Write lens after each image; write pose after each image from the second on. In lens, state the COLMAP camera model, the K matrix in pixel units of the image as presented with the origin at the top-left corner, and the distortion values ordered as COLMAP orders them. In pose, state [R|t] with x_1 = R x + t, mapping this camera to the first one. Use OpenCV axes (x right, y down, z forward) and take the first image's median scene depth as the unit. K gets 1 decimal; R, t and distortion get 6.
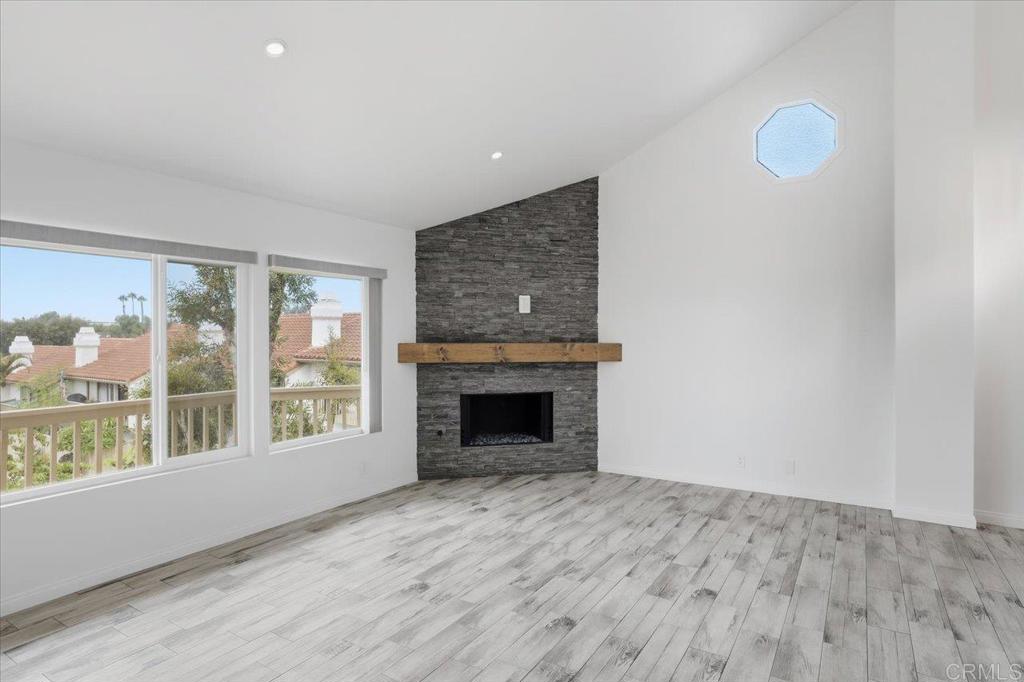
lens RADIAL K [[556.5, 0, 518.5], [0, 556.5, 333.0], [0, 0, 1]] dist [-0.057877, 0.042398]
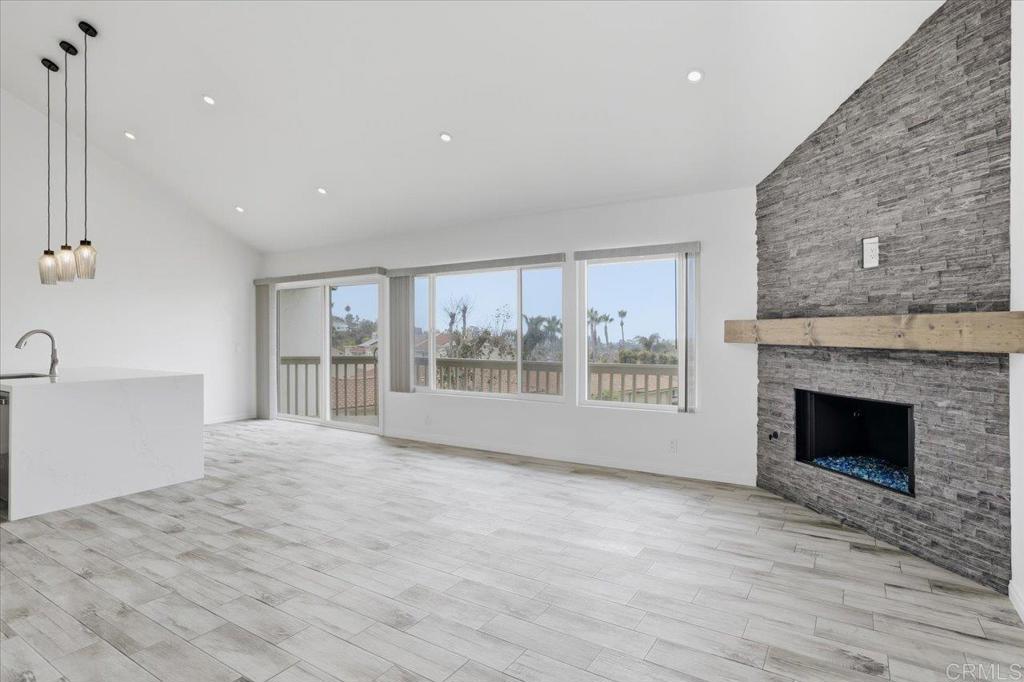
lens RADIAL K [[541.3, 0, 527.2], [0, 541.3, 328.4], [0, 0, 1]] dist [-0.051704, 0.029104]
pose [[0.002671, -0.008205, -0.999963, 0.606947], [0.003329, 0.999961, -0.008196, 0.035458], [0.999991, -0.003307, 0.002699, 0.645685]]
